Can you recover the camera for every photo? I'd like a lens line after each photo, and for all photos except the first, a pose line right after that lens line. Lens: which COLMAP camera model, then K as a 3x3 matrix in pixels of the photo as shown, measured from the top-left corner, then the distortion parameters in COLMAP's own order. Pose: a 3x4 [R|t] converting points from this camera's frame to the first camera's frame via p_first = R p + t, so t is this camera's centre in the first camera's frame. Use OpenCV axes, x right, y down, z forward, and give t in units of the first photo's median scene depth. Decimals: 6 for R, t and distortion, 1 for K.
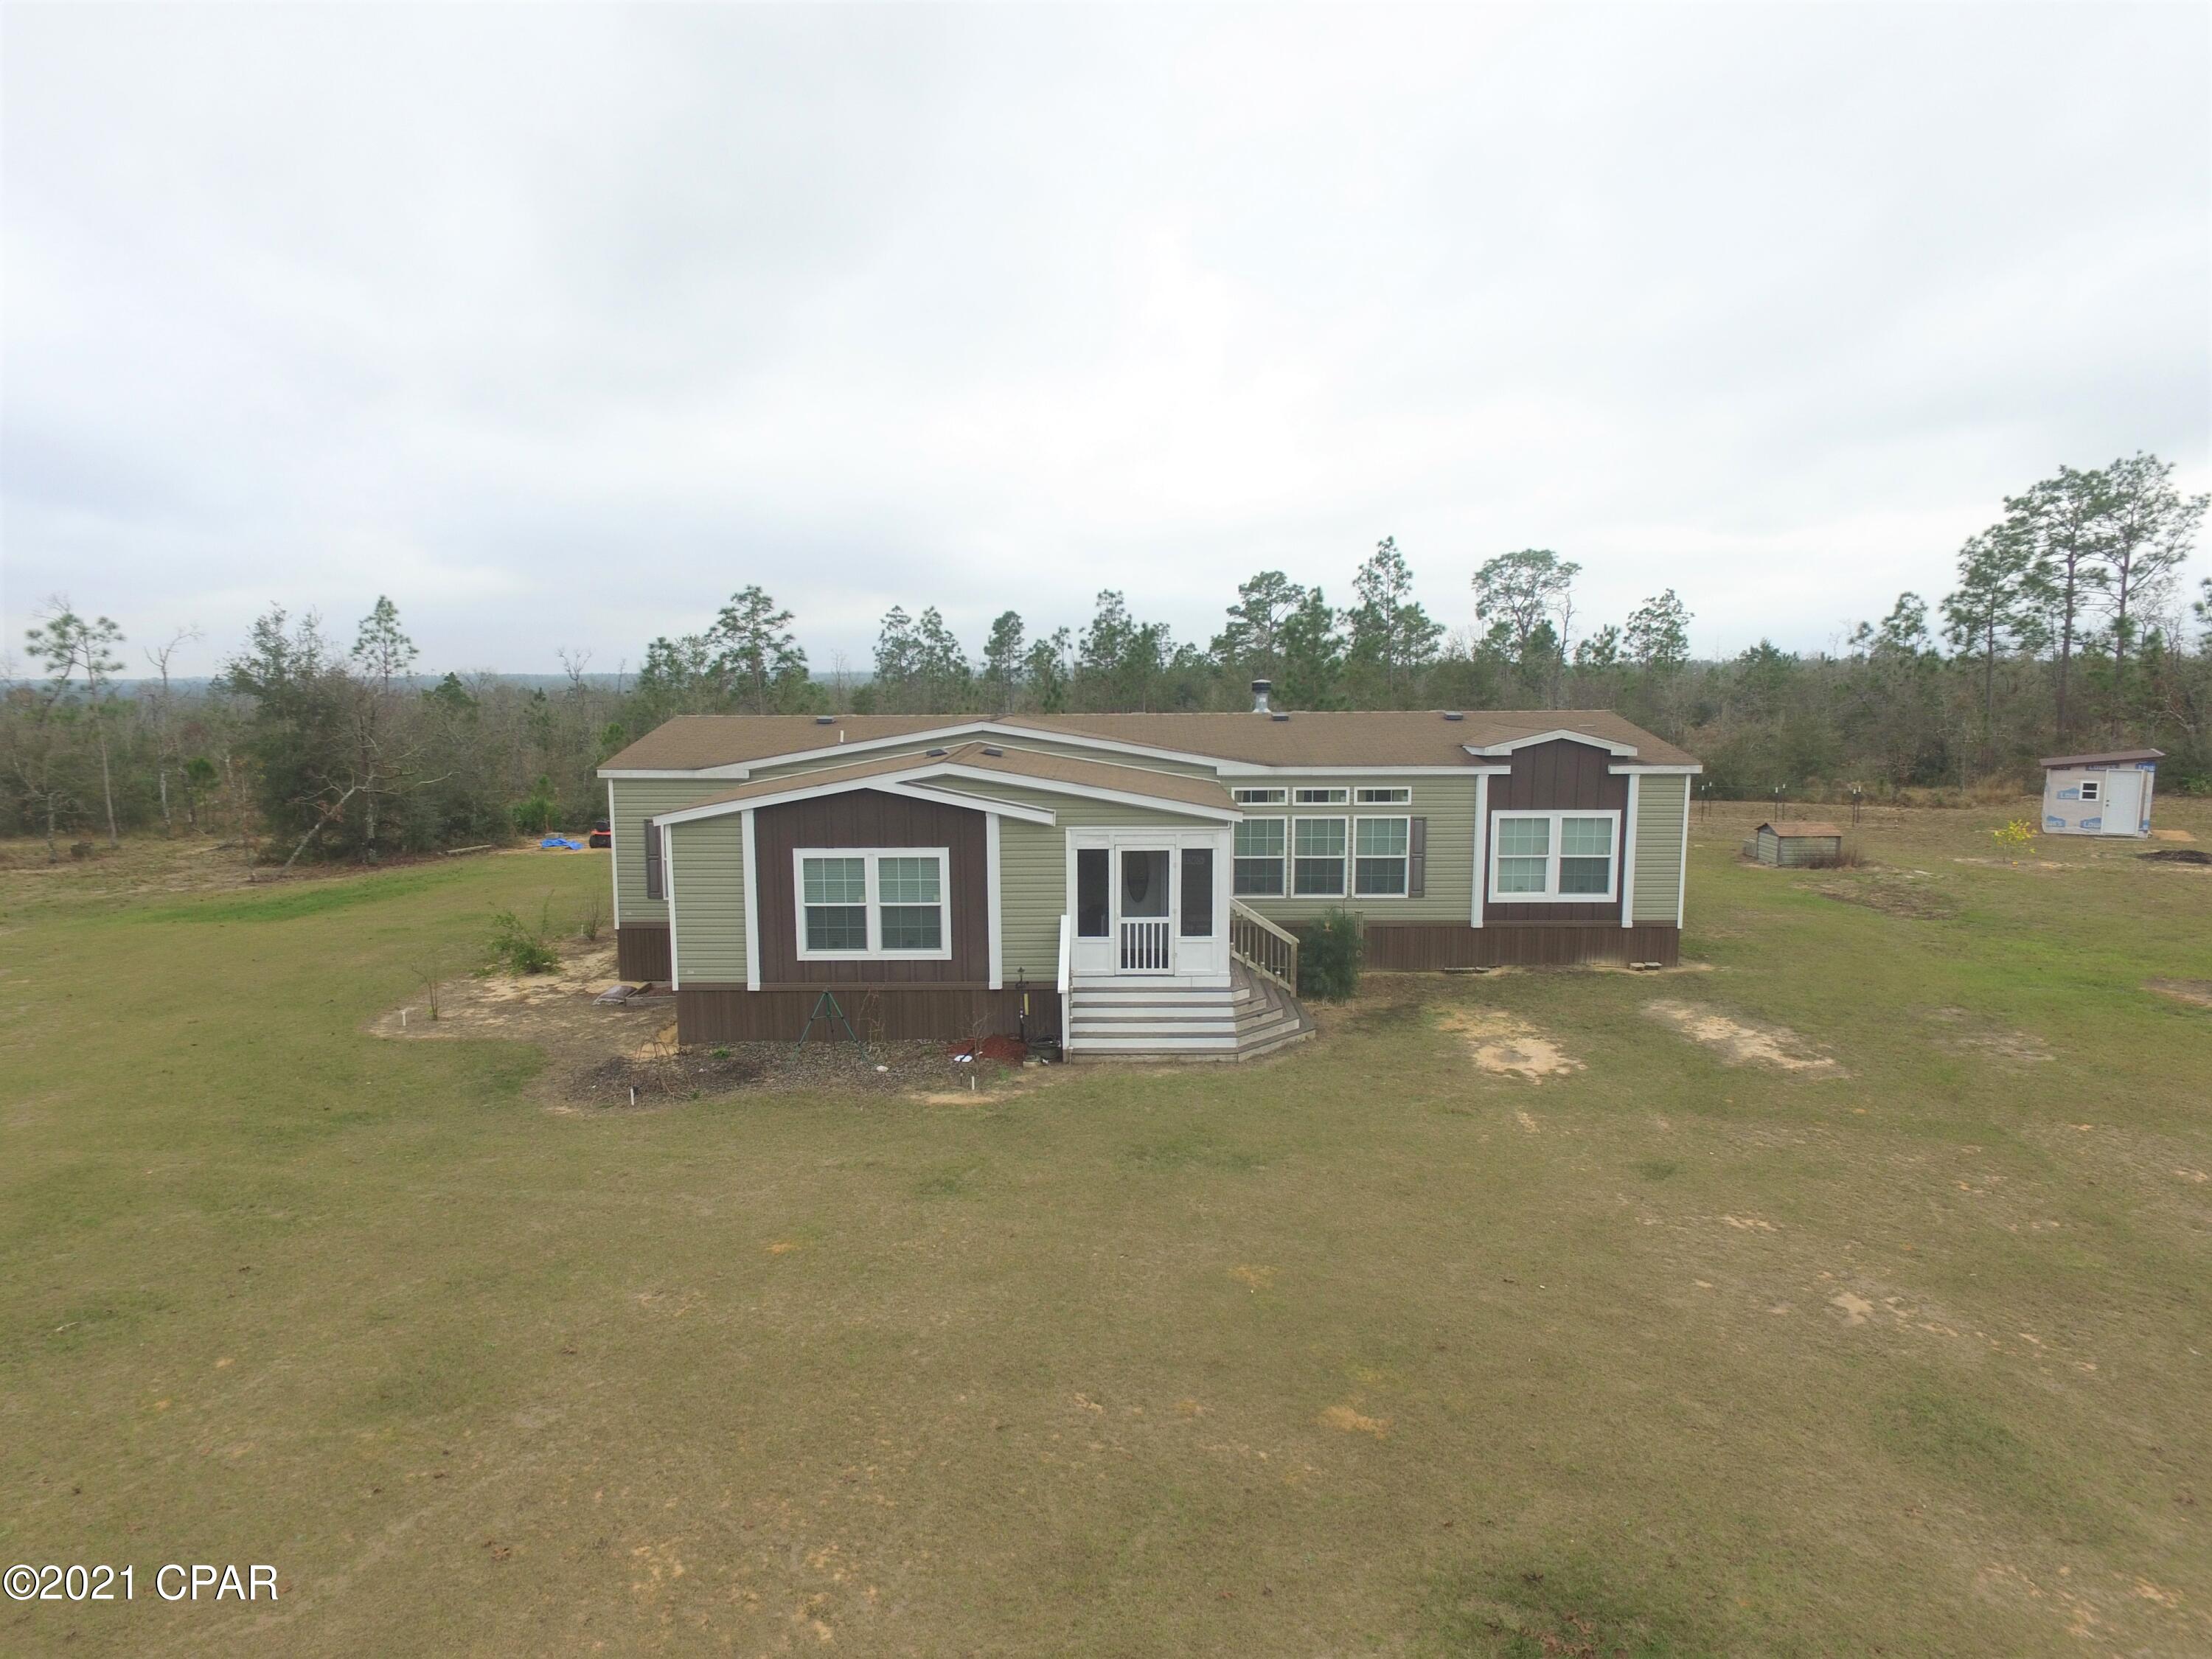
lens RADIAL K [[1287.9, 0, 1083.9], [0, 1287.9, 833.4], [0, 0, 1]] dist [-0.011178, 0.015936]
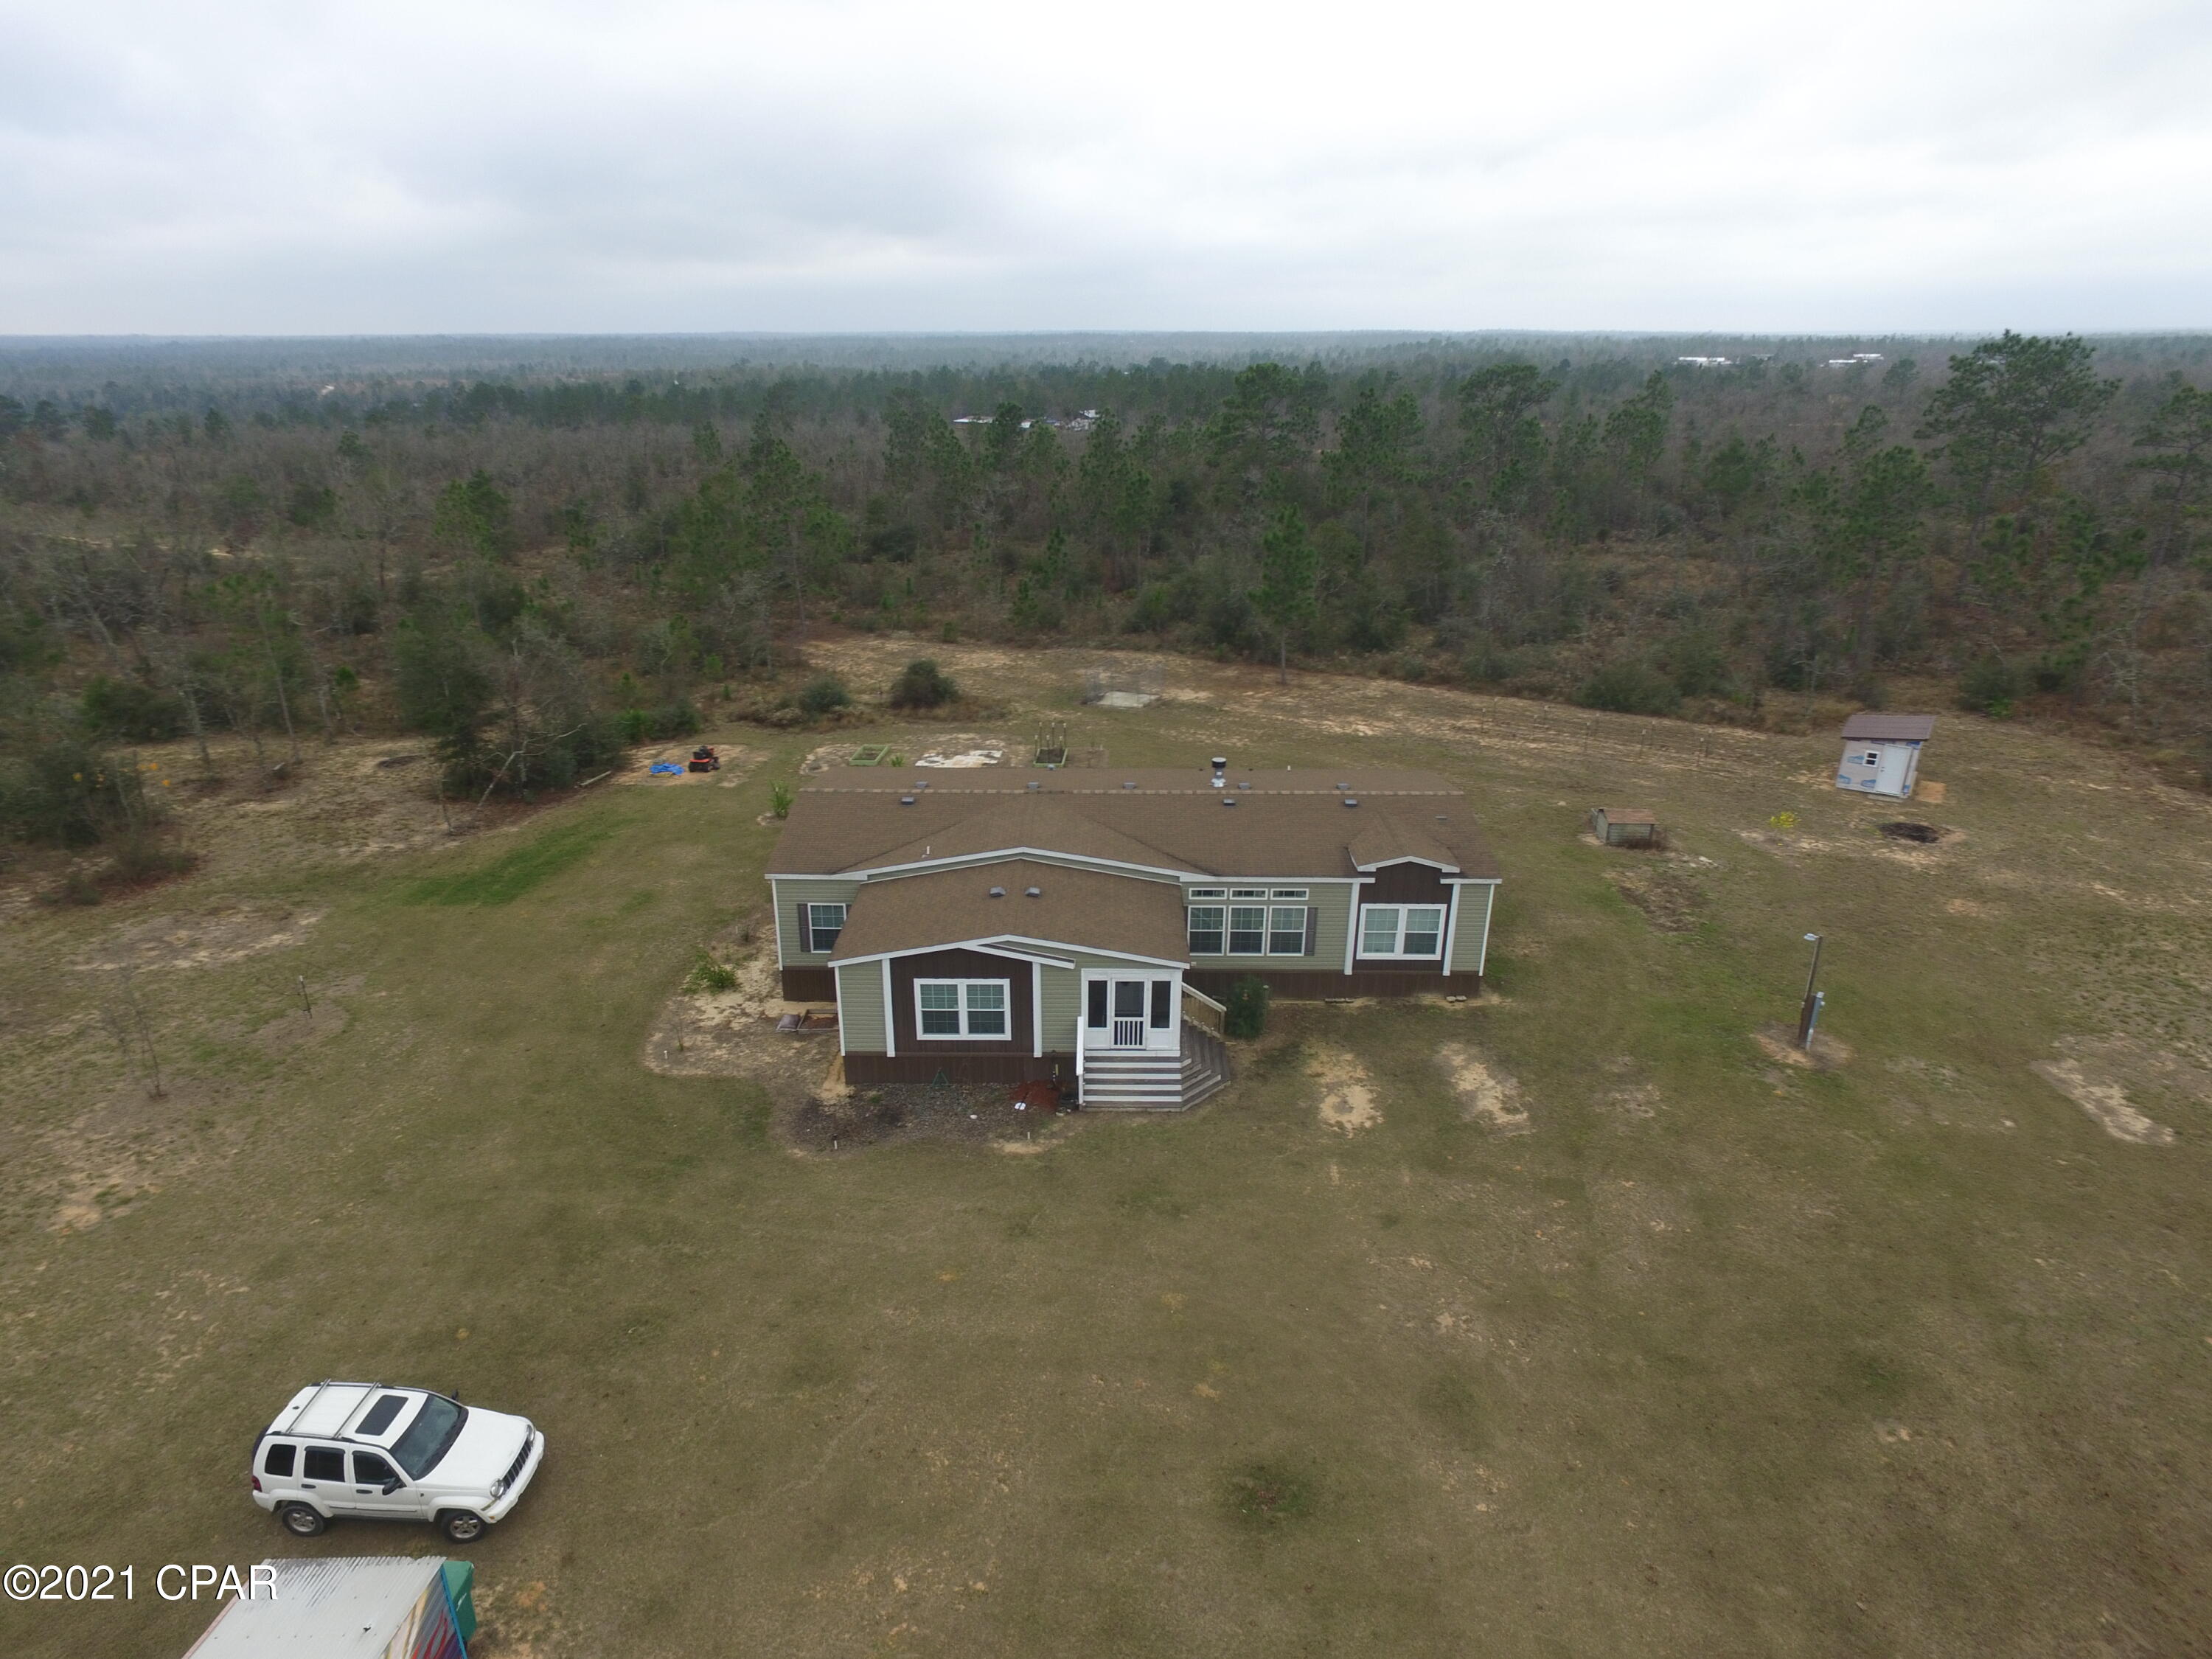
lens RADIAL K [[1287.9, 0, 1088.4], [0, 1287.9, 833.2], [0, 0, 1]] dist [-0.011178, 0.015936]
pose [[0.999961, 0.003705, 0.007975, -0.018308], [-0.005539, 0.969746, 0.244054, -0.565375], [-0.006829, -0.244089, 0.969729, -0.535276]]
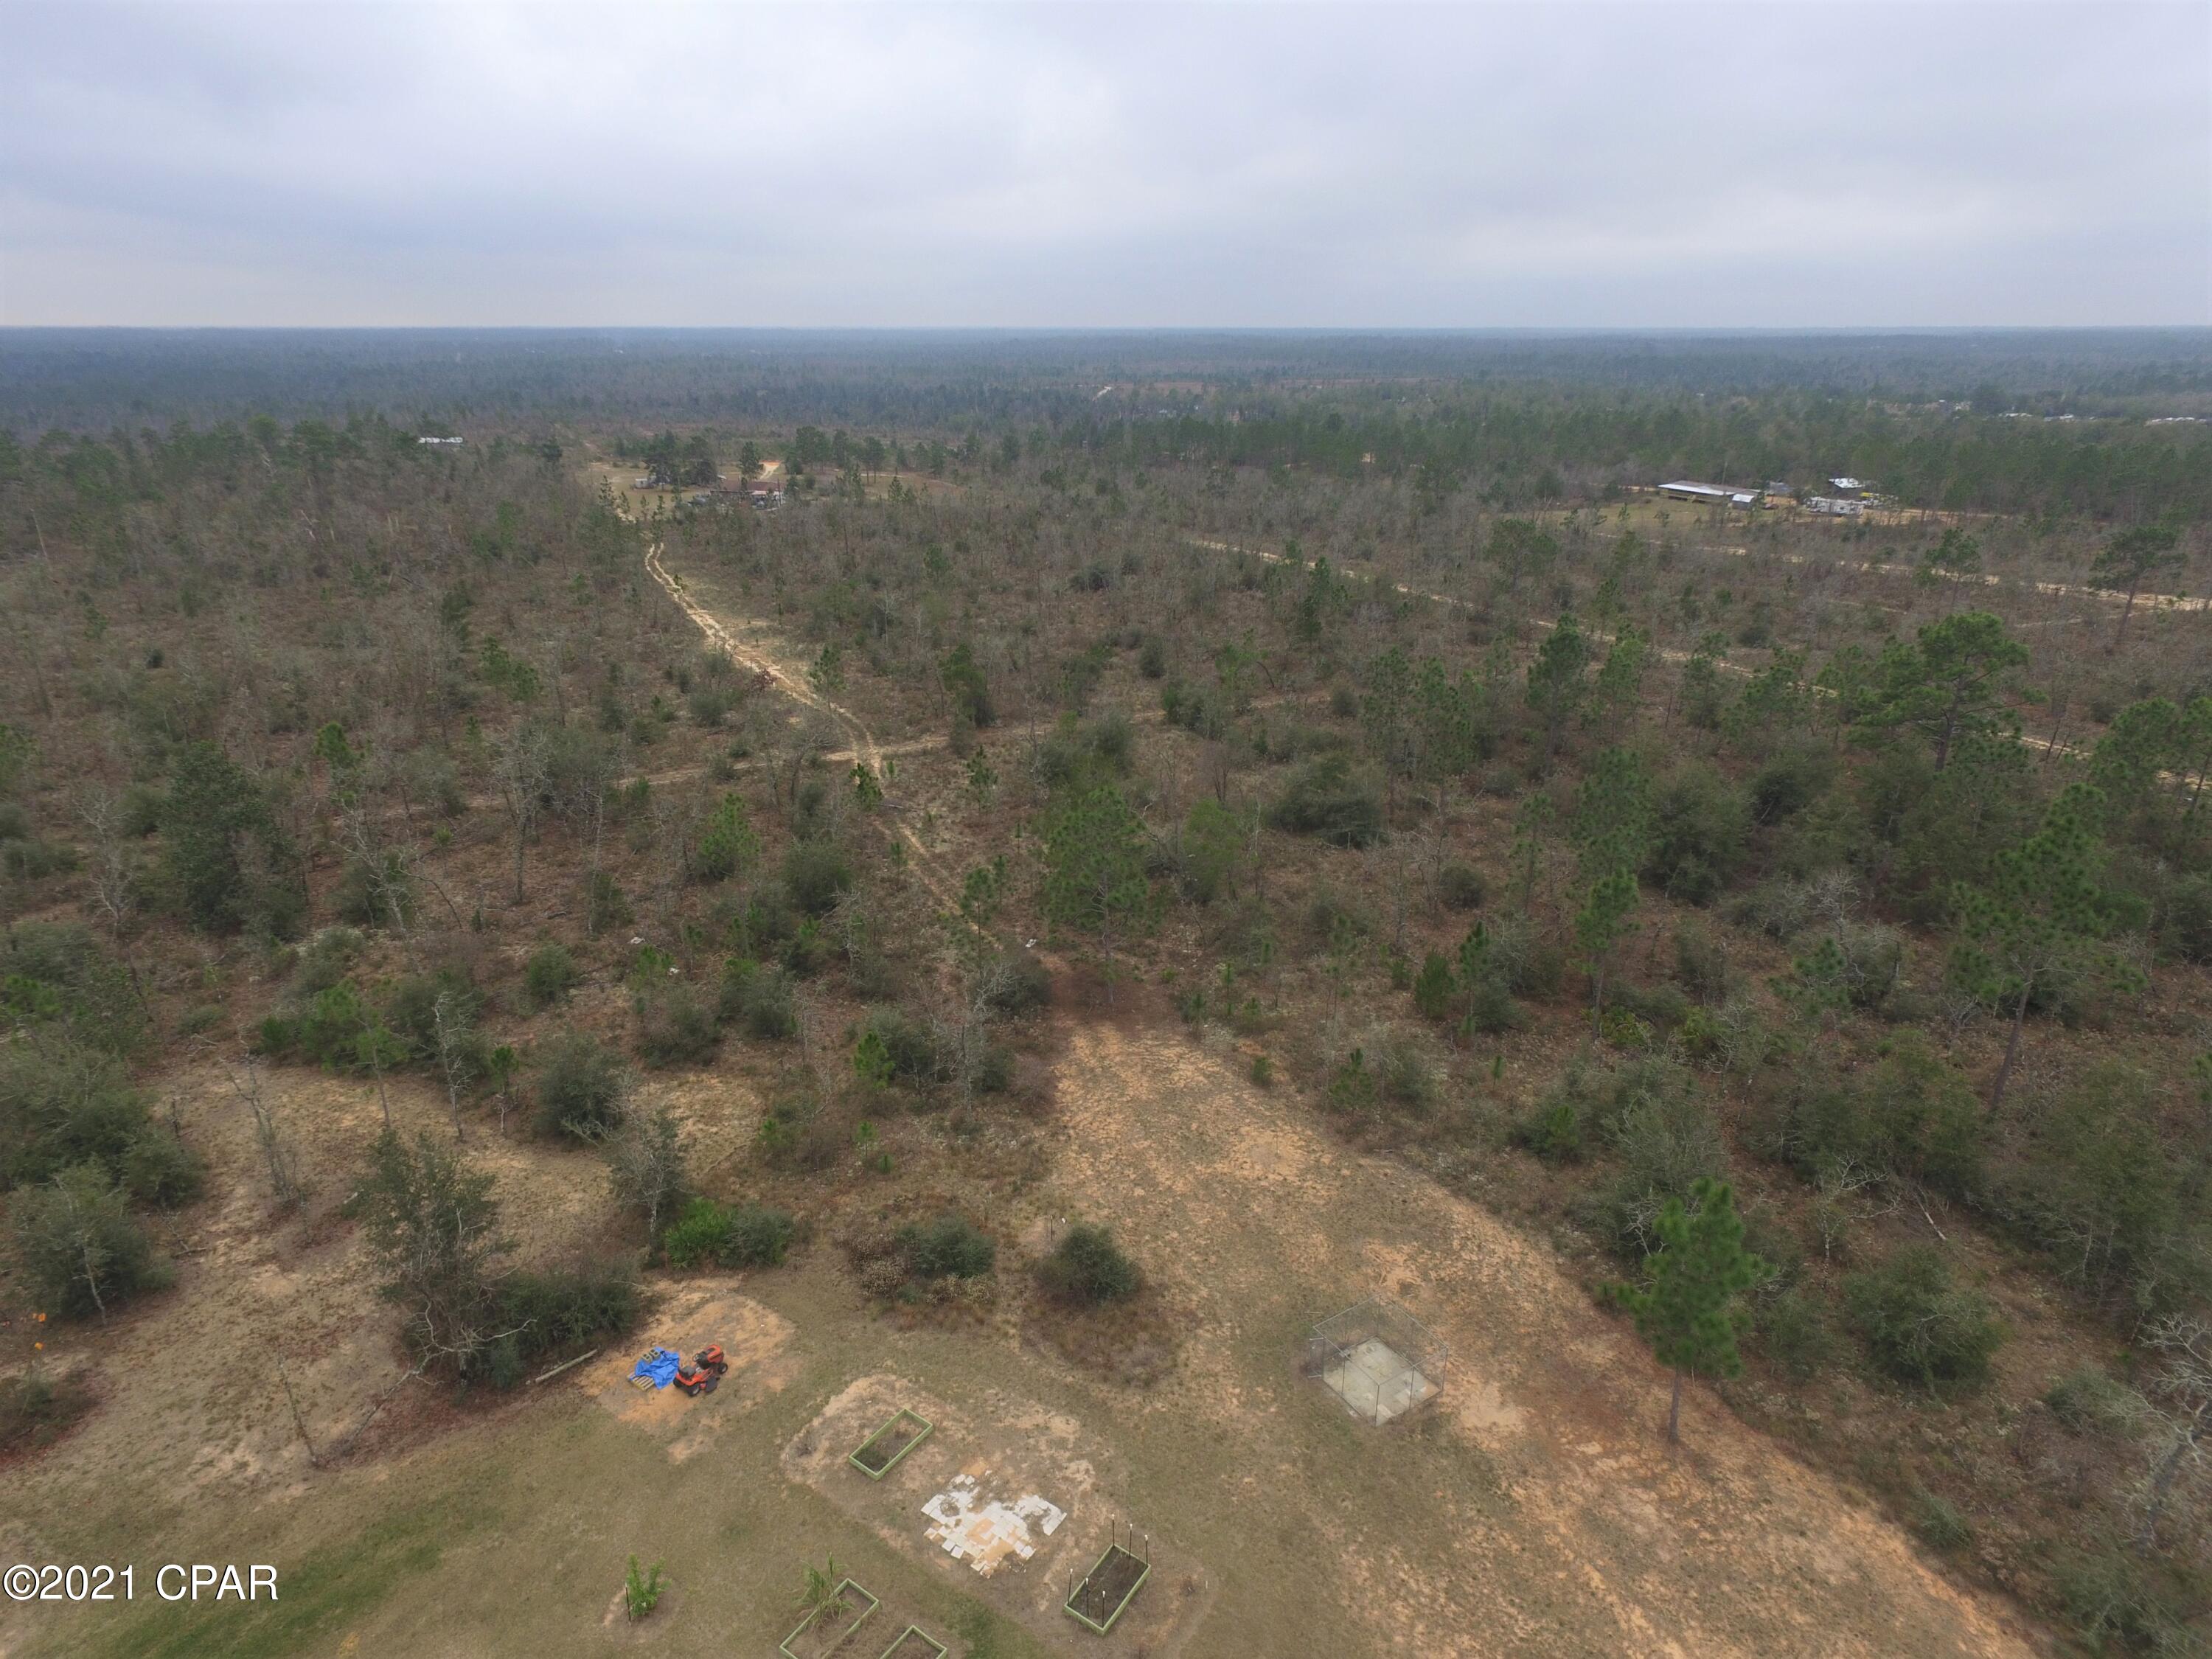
lens RADIAL K [[1287.9, 0, 1086.9], [0, 1287.9, 829.2], [0, 0, 1]] dist [-0.011178, 0.015936]
pose [[0.858160, 0.195487, -0.474707, 0.547937], [-0.071354, 0.961107, 0.266798, -1.524377], [0.508400, -0.195083, 0.838733, 1.077729]]
